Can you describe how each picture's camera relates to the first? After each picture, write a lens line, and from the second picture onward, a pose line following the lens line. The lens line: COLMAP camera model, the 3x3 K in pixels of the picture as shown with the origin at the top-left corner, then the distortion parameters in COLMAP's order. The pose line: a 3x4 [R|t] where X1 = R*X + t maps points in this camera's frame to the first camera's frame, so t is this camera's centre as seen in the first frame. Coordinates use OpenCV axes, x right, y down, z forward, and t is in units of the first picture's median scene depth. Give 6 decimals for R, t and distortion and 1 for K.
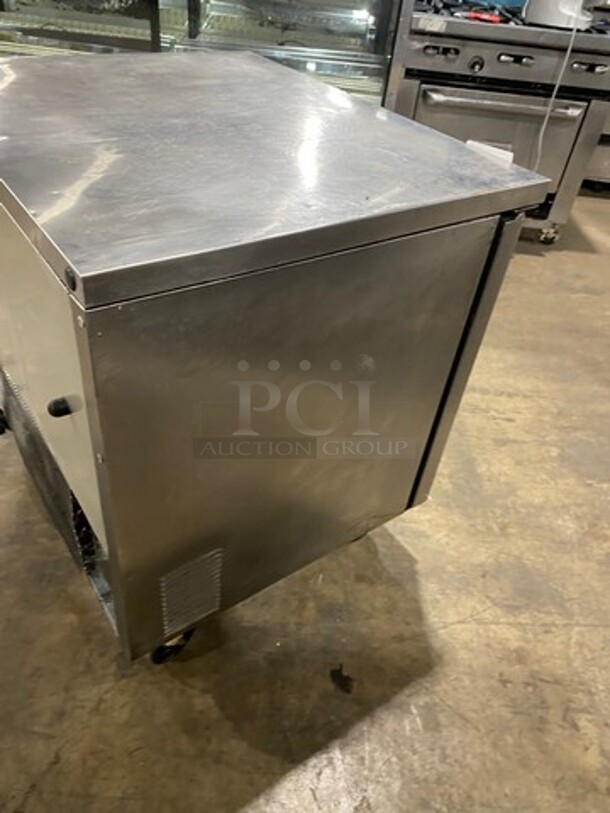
lens RADIAL K [[612.3, 0, 305.0], [0, 612.3, 406.5], [0, 0, 1]] dist [-0.001939, 0.005759]
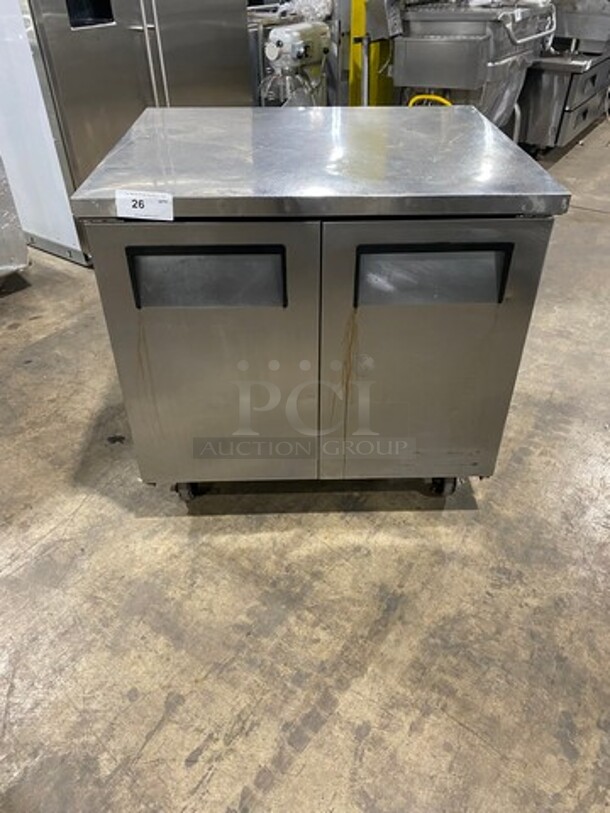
lens RADIAL K [[610.8, 0, 290.5], [0, 610.8, 404.3], [0, 0, 1]] dist [0.008784, 0.001474]
pose [[-0.573518, 0.406432, -0.711260, 0.694623], [-0.569156, 0.426770, 0.702801, -0.749333], [0.589185, 0.807886, -0.013437, 0.950506]]
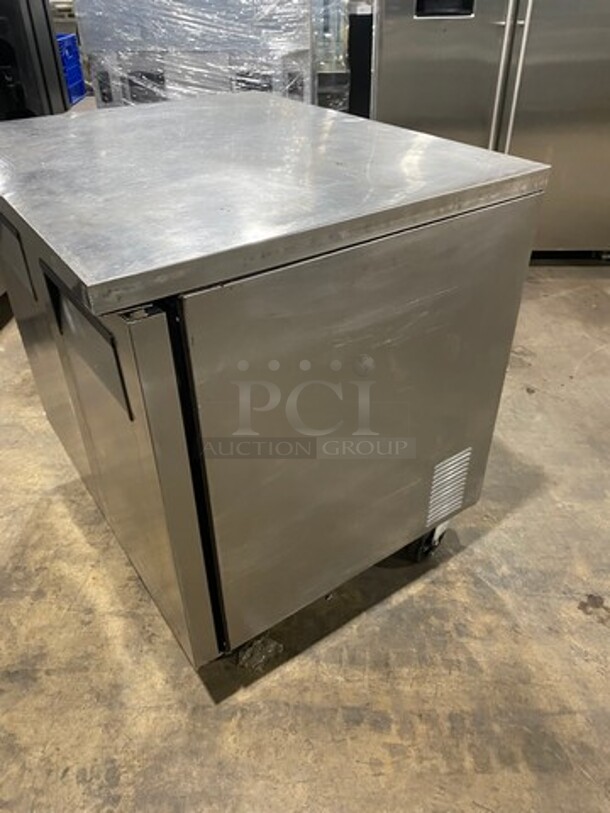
lens RADIAL K [[612.3, 0, 305.0], [0, 612.3, 406.5], [0, 0, 1]] dist [-0.001939, 0.005759]
pose [[-0.994767, -0.095266, -0.036916, -0.216435], [-0.059300, 0.244134, 0.967927, -0.908817], [-0.083198, 0.965051, -0.248506, 1.105576]]
